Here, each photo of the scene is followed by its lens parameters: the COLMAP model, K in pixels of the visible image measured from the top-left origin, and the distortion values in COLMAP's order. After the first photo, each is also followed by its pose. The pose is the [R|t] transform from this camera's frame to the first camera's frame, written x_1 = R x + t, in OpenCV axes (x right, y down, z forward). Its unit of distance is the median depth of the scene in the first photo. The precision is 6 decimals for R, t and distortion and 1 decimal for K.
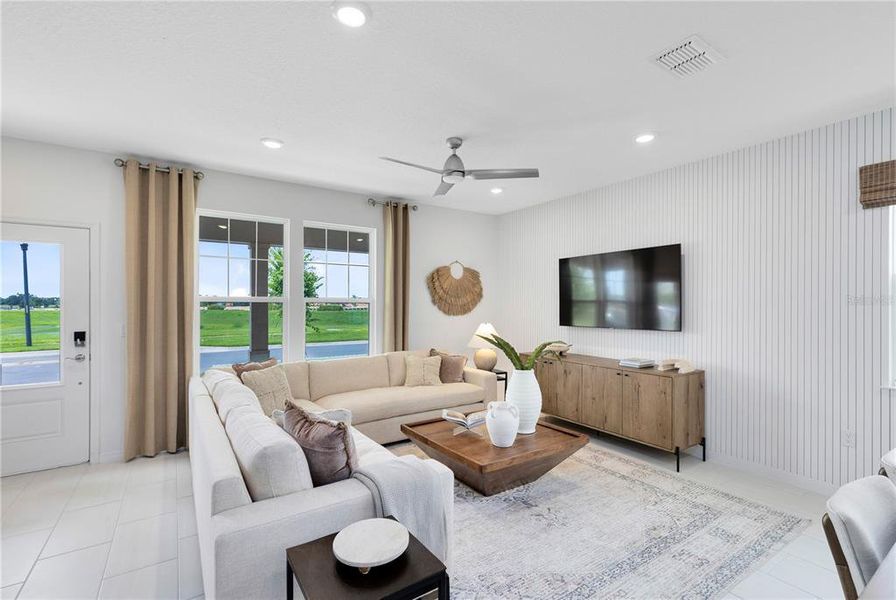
lens RADIAL K [[412.7, 0, 449.8], [0, 412.7, 303.5], [0, 0, 1]] dist [0.000619, 0.000228]
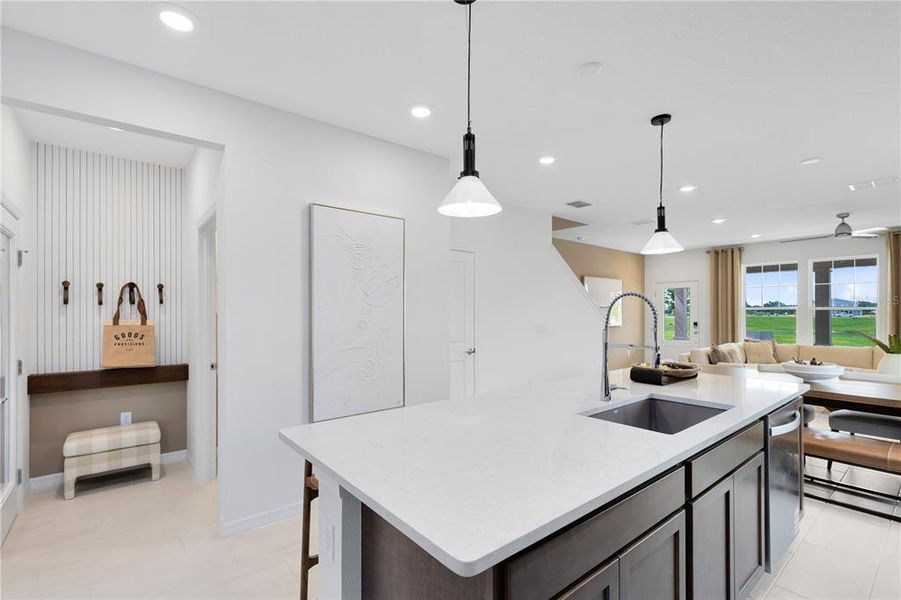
lens RADIAL K [[415.0, 0, 446.4], [0, 415.0, 307.0], [0, 0, 1]] dist [0.000619, 0.000228]
pose [[0.097299, -0.012013, -0.995183, 1.208586], [0.004834, 0.999921, -0.011598, -0.001070], [0.995243, -0.003682, 0.097349, -0.618849]]
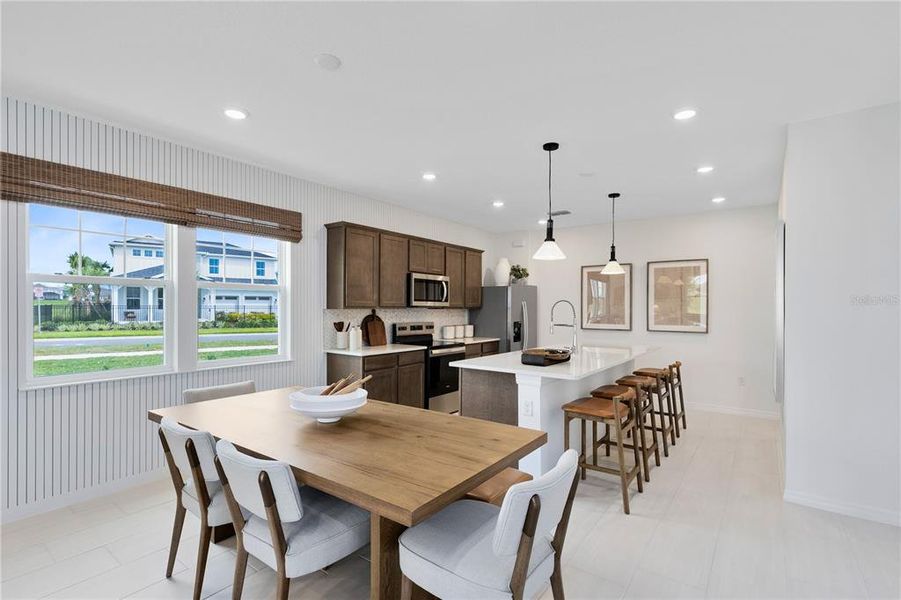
lens RADIAL K [[415.0, 0, 455.1], [0, 415.0, 306.2], [0, 0, 1]] dist [0.000619, 0.000228]
pose [[-0.344782, -0.001410, 0.938682, -0.126486], [-0.008755, 0.999960, -0.001713, -0.000381], [-0.938642, -0.008809, -0.344780, 0.246607]]
